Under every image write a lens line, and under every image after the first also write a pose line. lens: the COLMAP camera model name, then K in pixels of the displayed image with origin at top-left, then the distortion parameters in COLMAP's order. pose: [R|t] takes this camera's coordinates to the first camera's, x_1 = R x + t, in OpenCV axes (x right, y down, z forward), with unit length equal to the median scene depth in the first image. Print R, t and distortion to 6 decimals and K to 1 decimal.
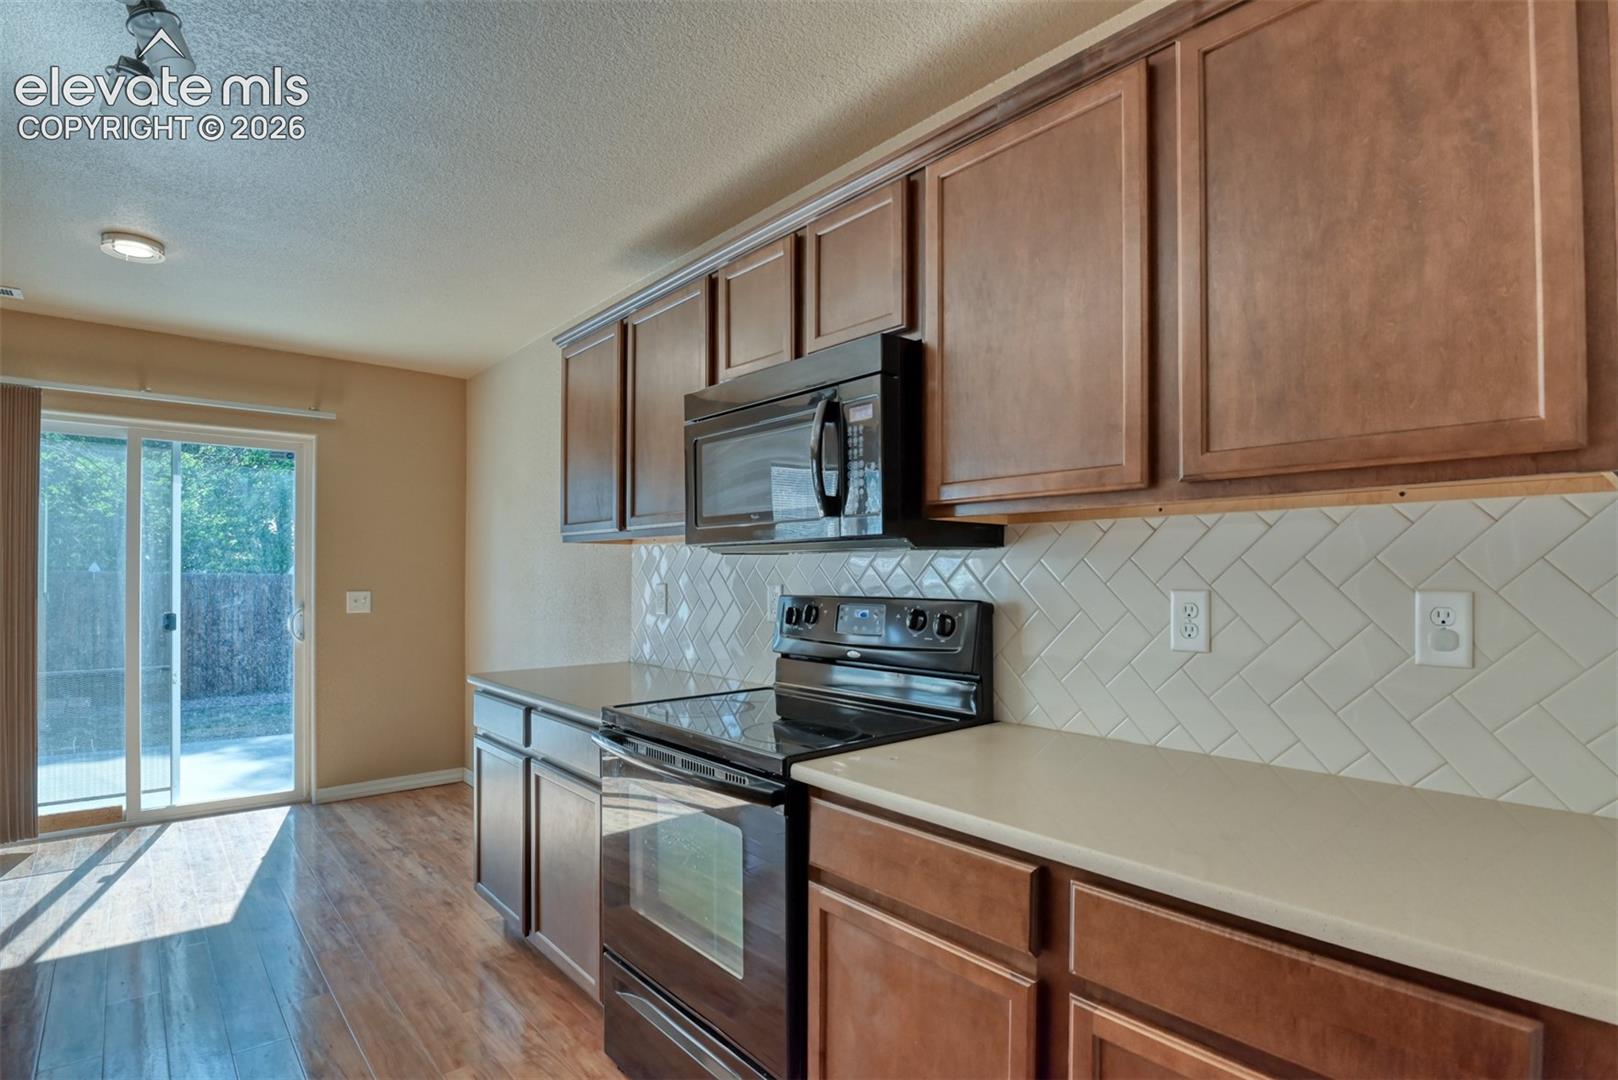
lens RADIAL K [[800.9, 0, 807.7], [0, 800.9, 573.3], [0, 0, 1]] dist [-0.033185, 0.000112]
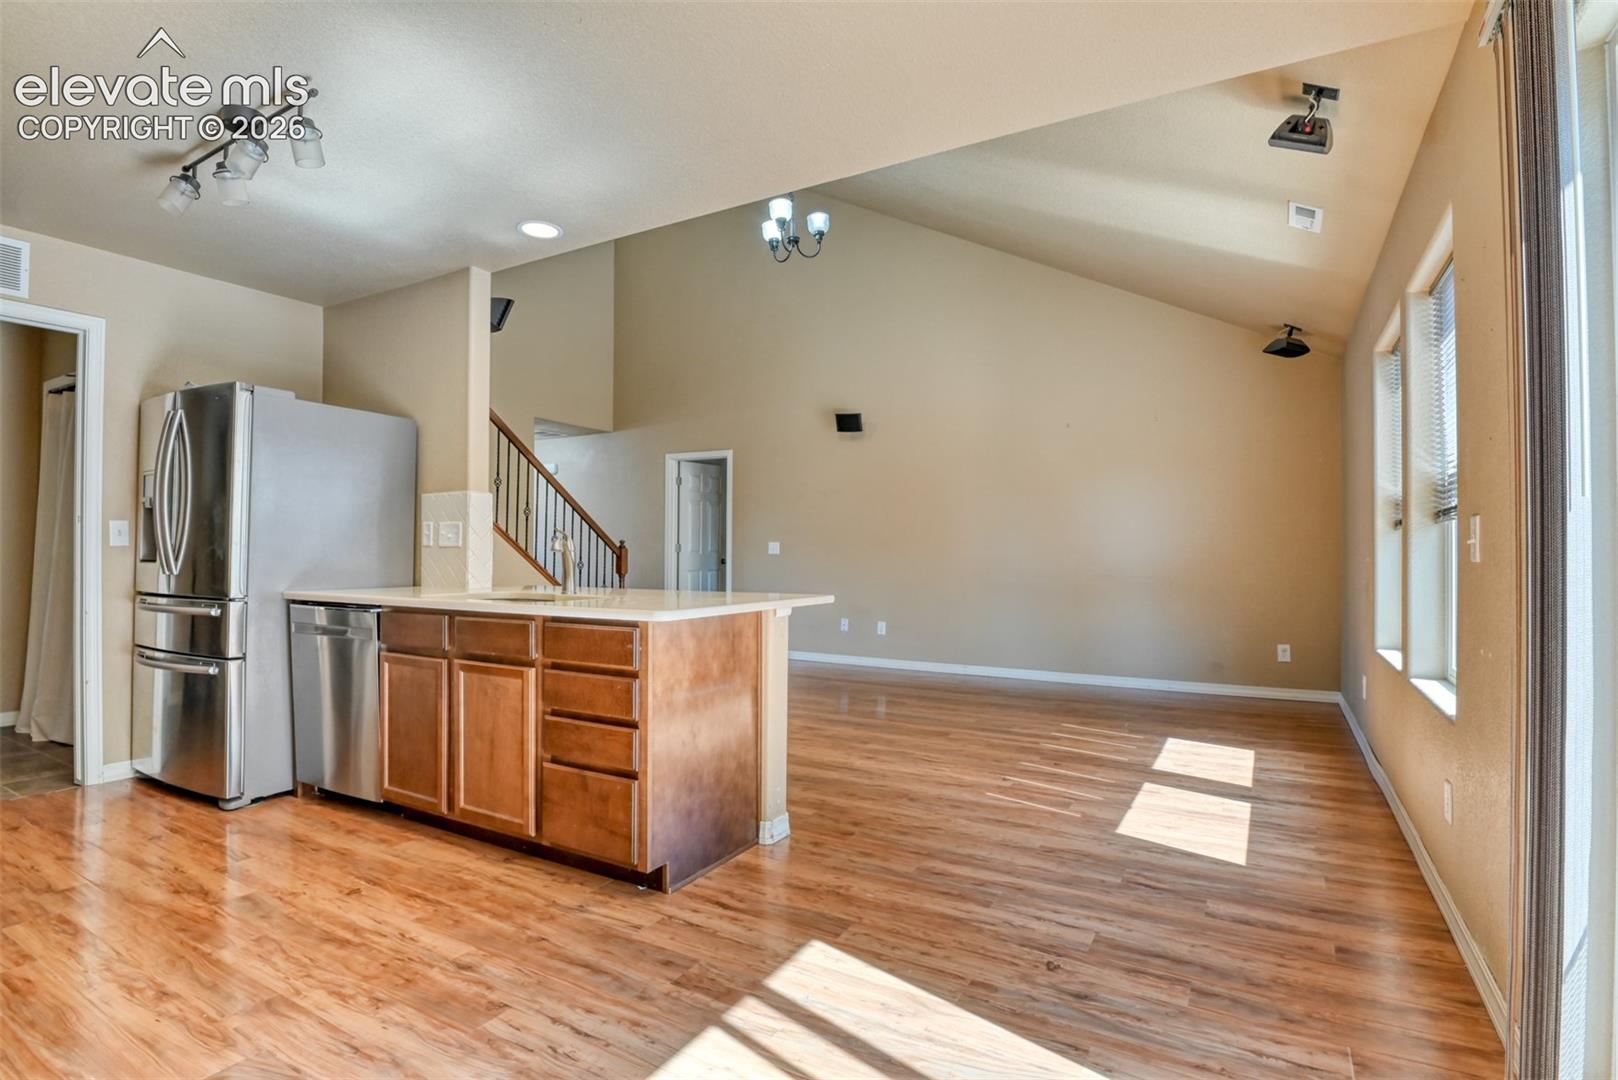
lens RADIAL K [[783.0, 0, 813.2], [0, 783.0, 544.3], [0, 0, 1]] dist [-0.021453, -0.005139]
pose [[-0.944840, -0.011363, -0.327336, -0.603003], [-0.006595, 0.999855, -0.015671, 0.055094], [0.327467, -0.012648, -0.944778, 1.205265]]
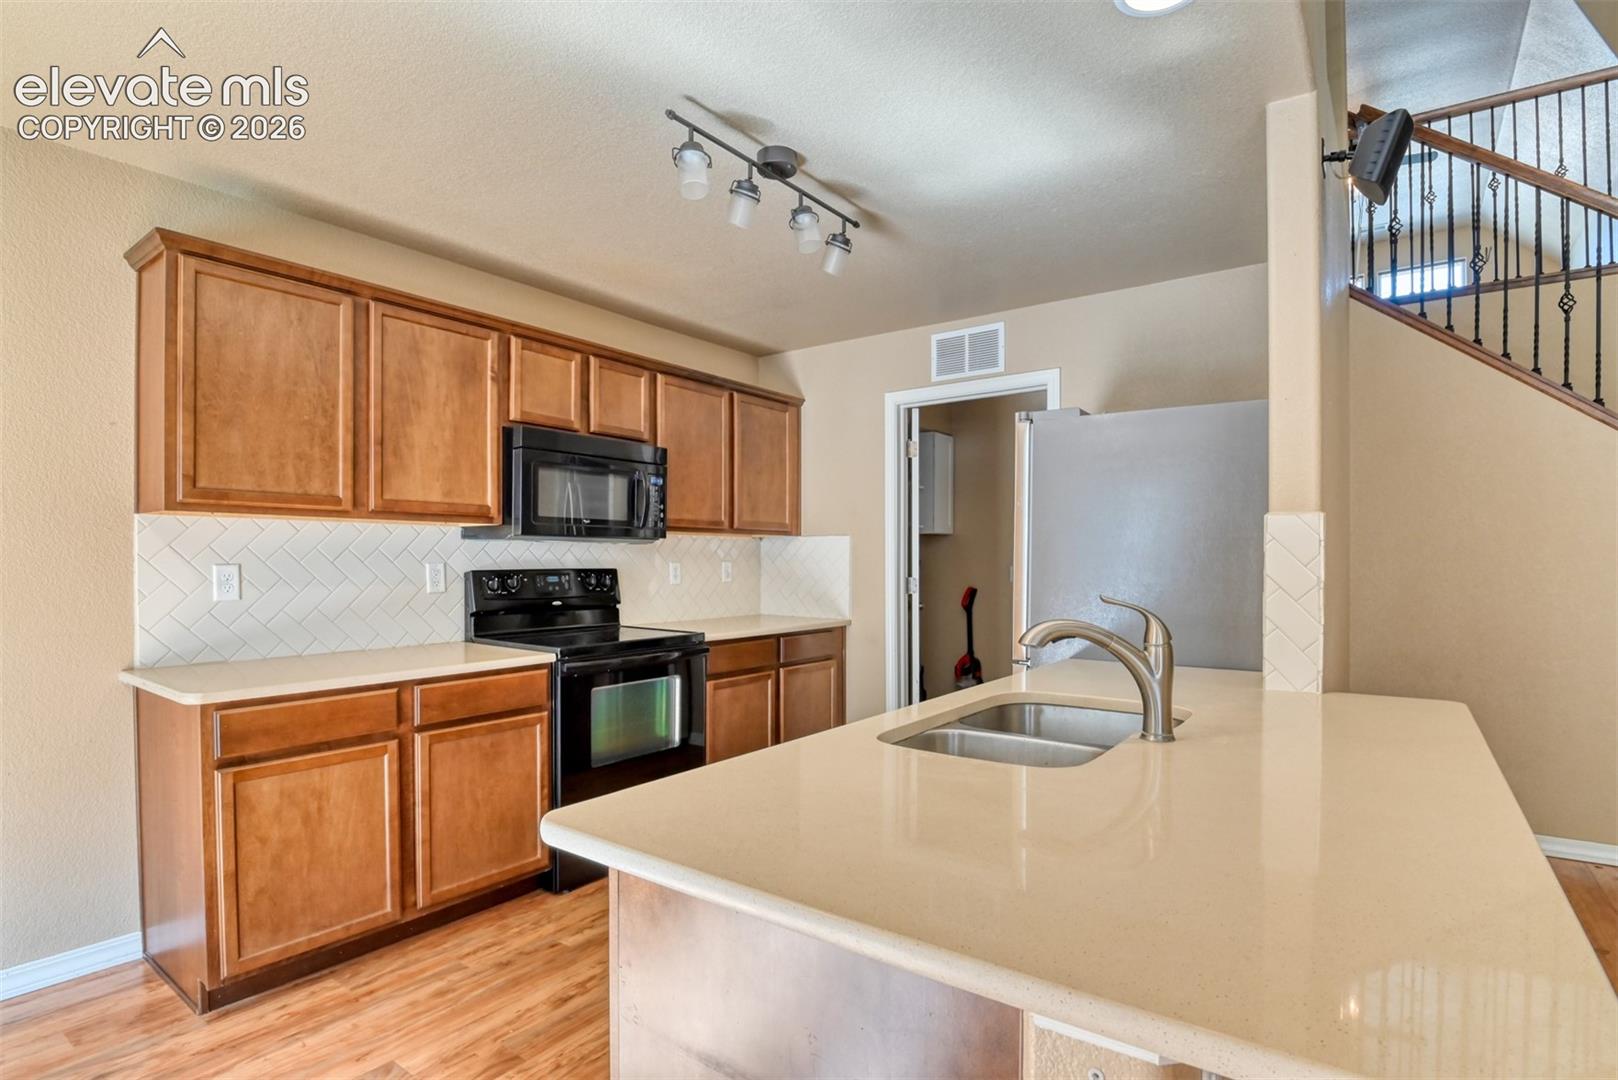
lens RADIAL K [[808.4, 0, 813.8], [0, 808.4, 568.6], [0, 0, 1]] dist [-0.034743, -0.001559]
pose [[-0.226897, -0.012872, 0.973834, -1.021693], [-0.004722, 0.999915, 0.012116, 0.003579], [-0.973907, -0.001850, -0.226939, 0.512380]]
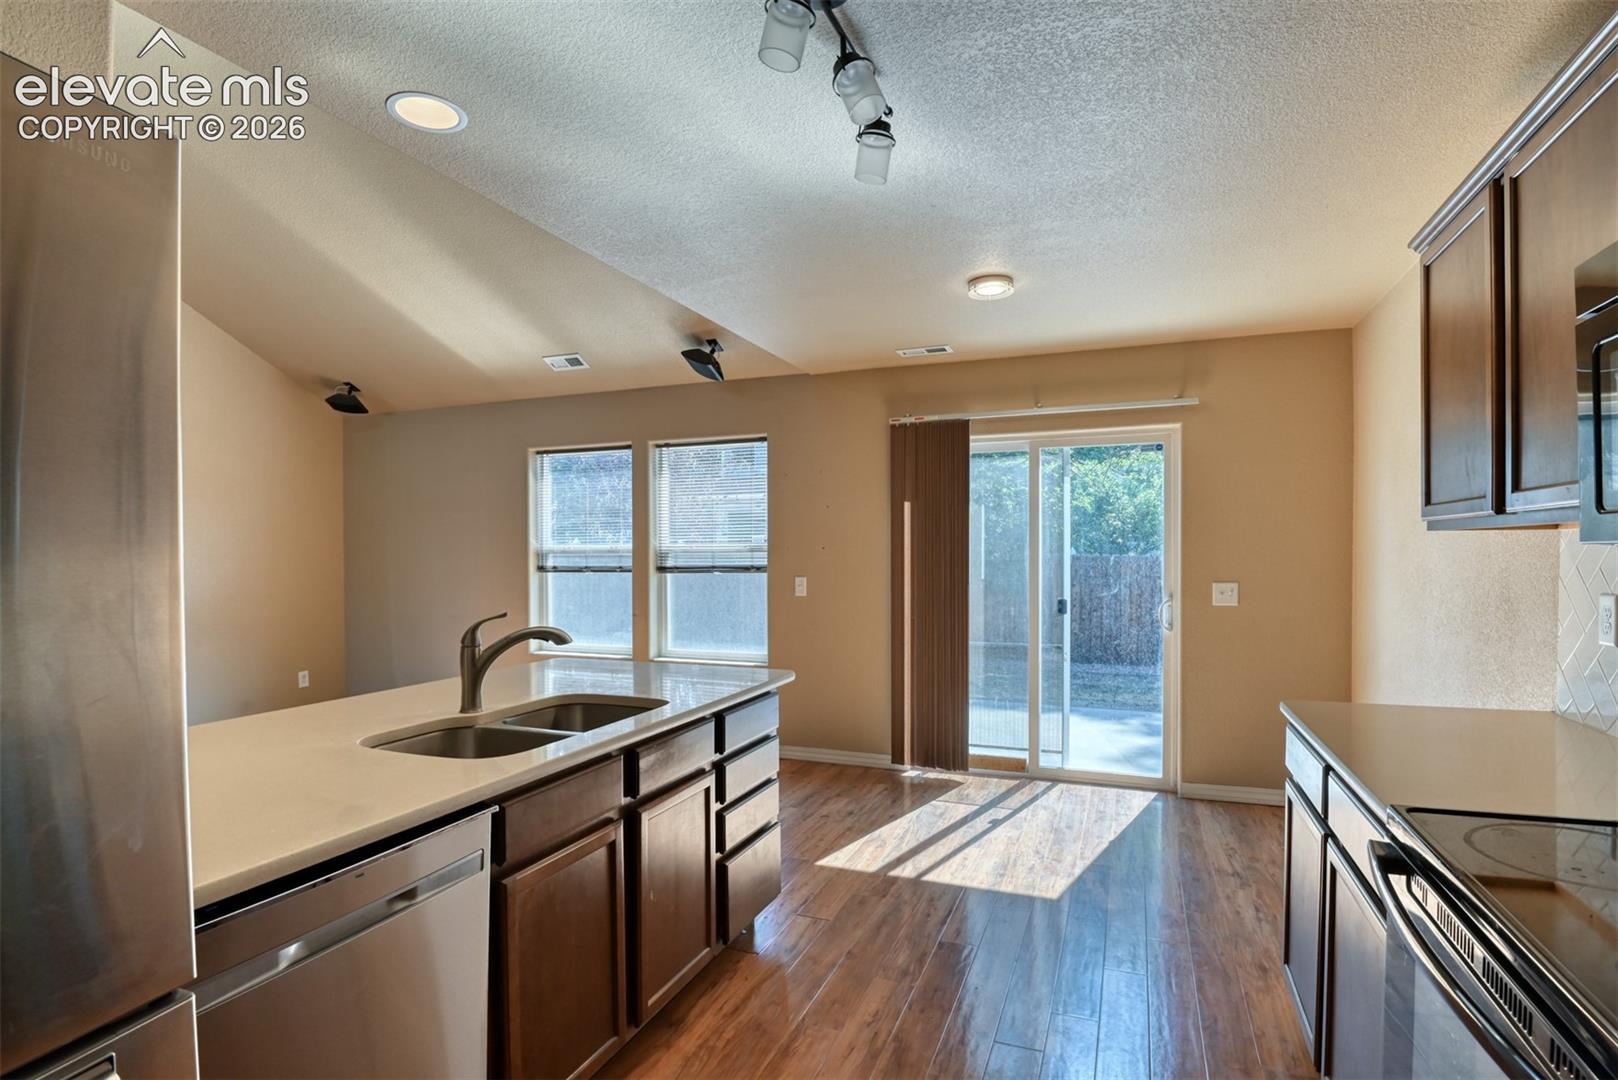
lens RADIAL K [[792.5, 0, 830.4], [0, 792.5, 561.3], [0, 0, 1]] dist [-0.025111, -0.000928]
pose [[0.476093, 0.003823, -0.879387, 0.042648], [0.008758, 0.999920, 0.009088, -0.019848], [0.879351, -0.012029, 0.476021, 0.185693]]
